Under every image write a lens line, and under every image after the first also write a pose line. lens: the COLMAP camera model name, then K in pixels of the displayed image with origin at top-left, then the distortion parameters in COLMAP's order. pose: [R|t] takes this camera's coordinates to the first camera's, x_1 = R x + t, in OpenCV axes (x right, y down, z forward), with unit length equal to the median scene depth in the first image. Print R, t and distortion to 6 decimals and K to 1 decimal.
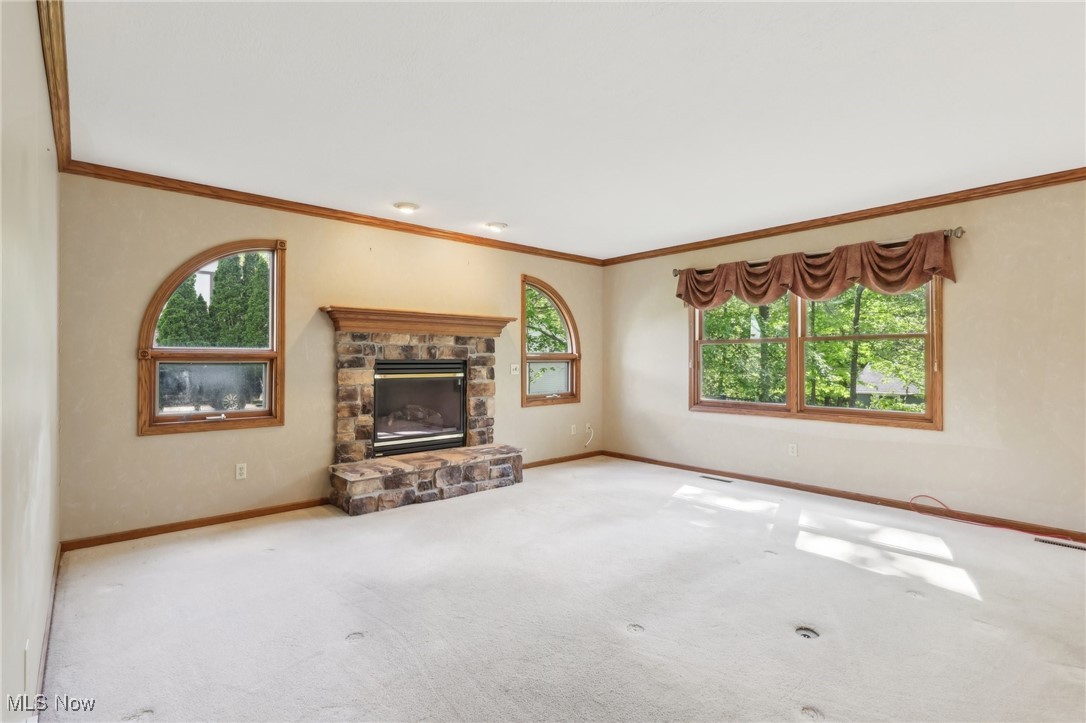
lens RADIAL K [[515.6, 0, 545.0], [0, 515.6, 360.7], [0, 0, 1]] dist [-0.002944, 0.003629]
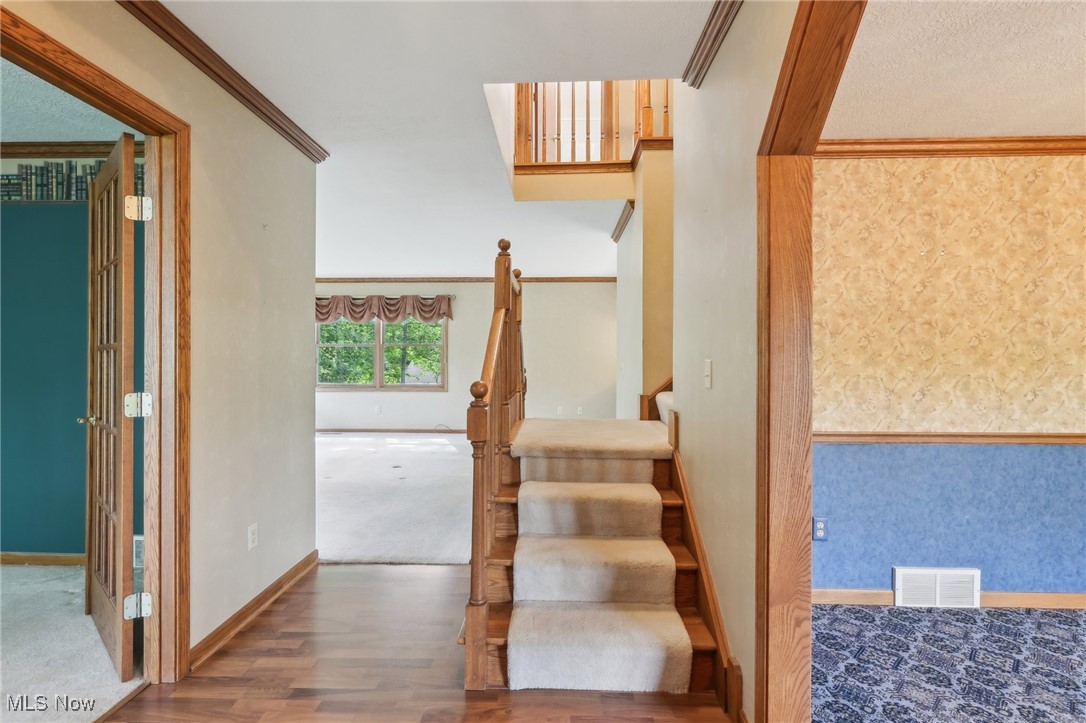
lens RADIAL K [[515.6, 0, 546.6], [0, 515.6, 361.5], [0, 0, 1]] dist [-0.002944, 0.003629]
pose [[0.683036, 0.000418, 0.730384, -0.409963], [-0.004439, 0.999984, 0.003580, 0.005336], [-0.730371, -0.005687, 0.683027, -0.615828]]
